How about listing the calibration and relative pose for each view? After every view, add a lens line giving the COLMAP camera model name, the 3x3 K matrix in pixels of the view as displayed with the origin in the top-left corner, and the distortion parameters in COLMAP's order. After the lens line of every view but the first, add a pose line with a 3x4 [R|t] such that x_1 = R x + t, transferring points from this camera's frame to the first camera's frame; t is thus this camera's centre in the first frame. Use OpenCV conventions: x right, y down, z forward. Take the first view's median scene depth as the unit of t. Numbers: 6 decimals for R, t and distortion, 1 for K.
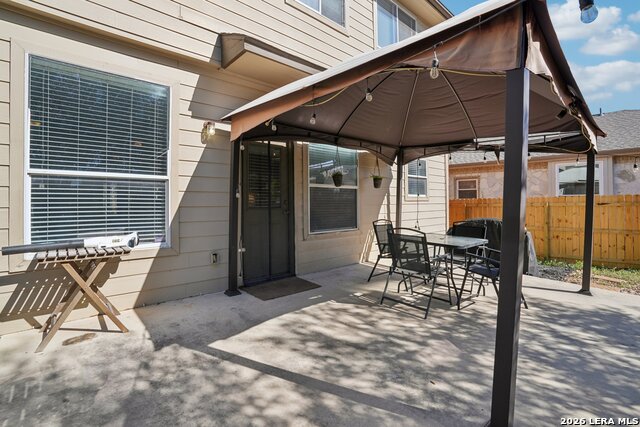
lens RADIAL K [[302.3, 0, 320.8], [0, 302.3, 203.8], [0, 0, 1]] dist [-0.030427, 0.000420]
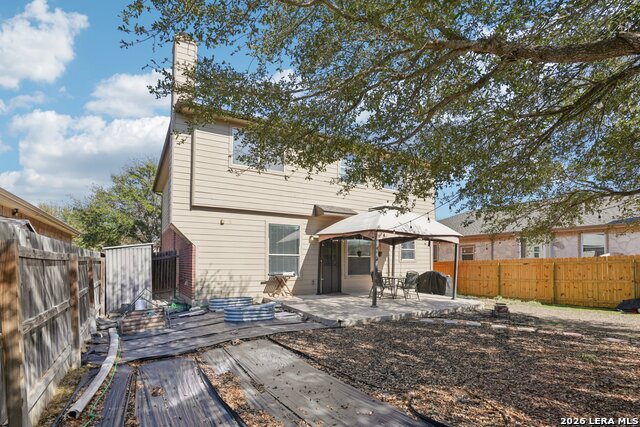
lens RADIAL K [[292.8, 0, 320.0], [0, 292.8, 213.5], [0, 0, 1]] dist [-0.029024, 0.000057]
pose [[0.977474, -0.031805, -0.208645, 0.327258], [-0.004417, 0.985280, -0.170889, 0.007130], [0.211009, 0.167961, 0.962945, -1.833250]]
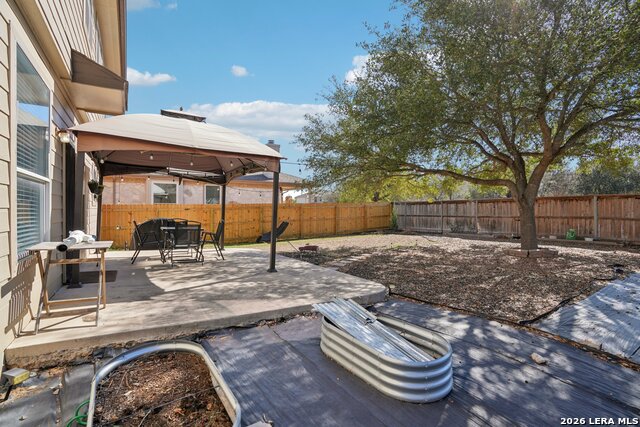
lens RADIAL K [[292.8, 0, 320.0], [0, 292.8, 213.5], [0, 0, 1]] dist [-0.029024, 0.000057]
pose [[0.167422, -0.014212, 0.985783, -1.209050], [0.004282, 0.999897, 0.013688, 0.013777], [-0.985876, 0.001929, 0.167465, -0.081854]]
